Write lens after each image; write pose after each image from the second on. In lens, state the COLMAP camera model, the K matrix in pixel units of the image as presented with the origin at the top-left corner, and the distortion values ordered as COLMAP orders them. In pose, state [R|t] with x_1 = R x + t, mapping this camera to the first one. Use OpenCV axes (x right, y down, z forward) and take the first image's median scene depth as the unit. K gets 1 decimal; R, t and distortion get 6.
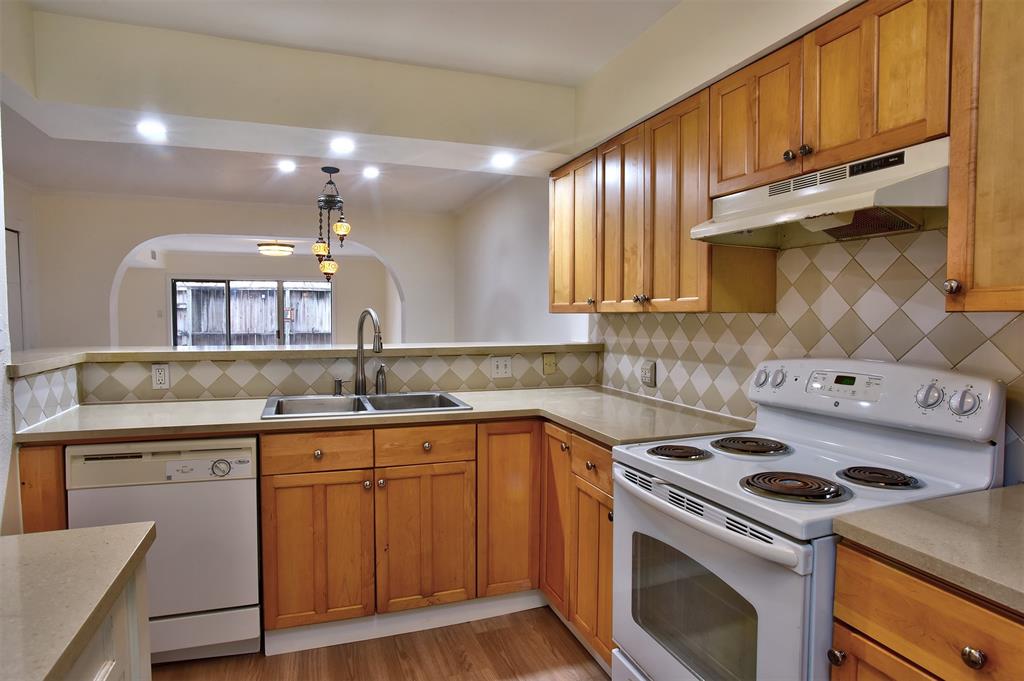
lens RADIAL K [[582.3, 0, 497.0], [0, 582.3, 338.5], [0, 0, 1]] dist [-0.042510, 0.013498]
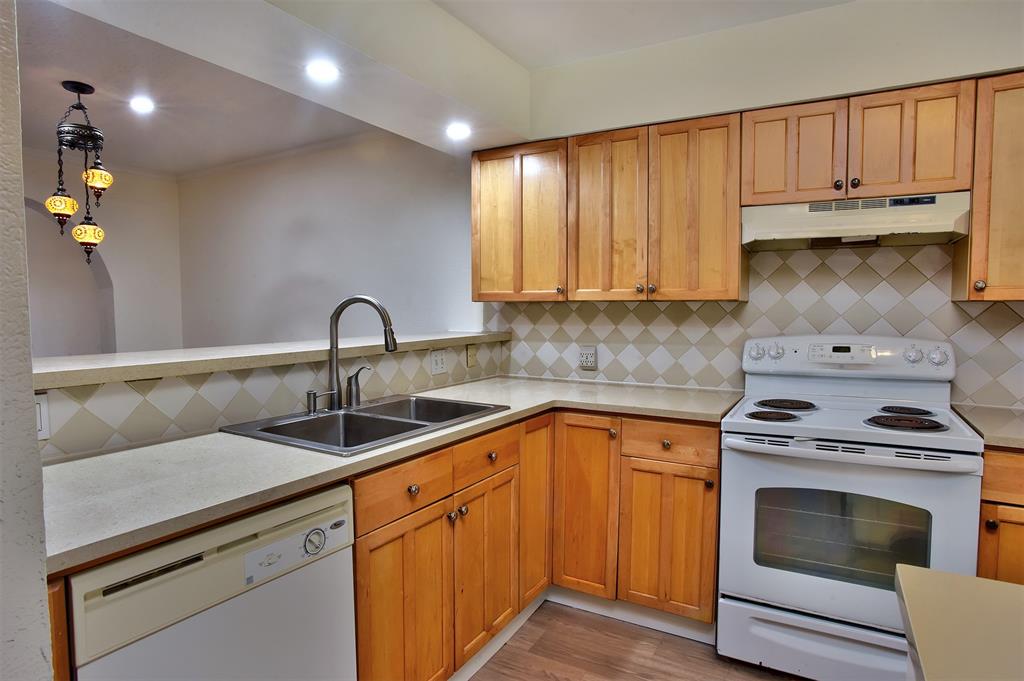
lens RADIAL K [[582.3, 0, 507.1], [0, 582.3, 339.9], [0, 0, 1]] dist [-0.042510, 0.013498]
pose [[0.752830, -0.042193, 0.656861, -0.621840], [0.030071, 0.999106, 0.029713, -0.011209], [-0.657528, -0.002616, 0.753426, 0.318649]]
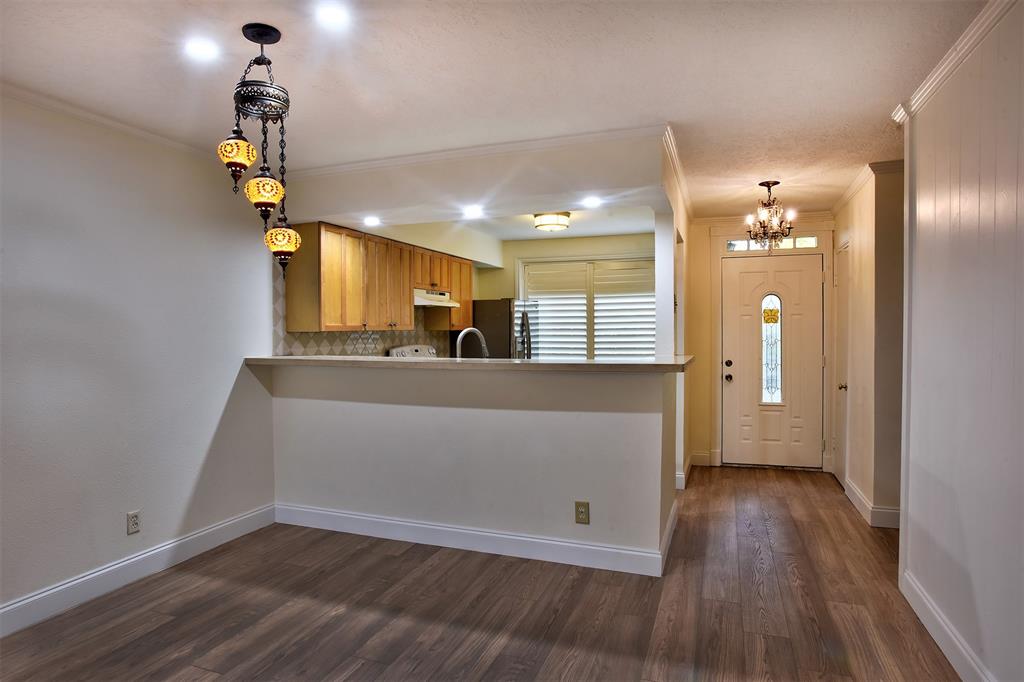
lens RADIAL K [[582.3, 0, 503.6], [0, 582.3, 331.6], [0, 0, 1]] dist [-0.042510, 0.013498]
pose [[-0.779293, -0.004344, 0.626645, -1.259979], [0.026284, 0.998869, 0.039612, -0.105179], [-0.626108, 0.047340, -0.778298, 2.187249]]
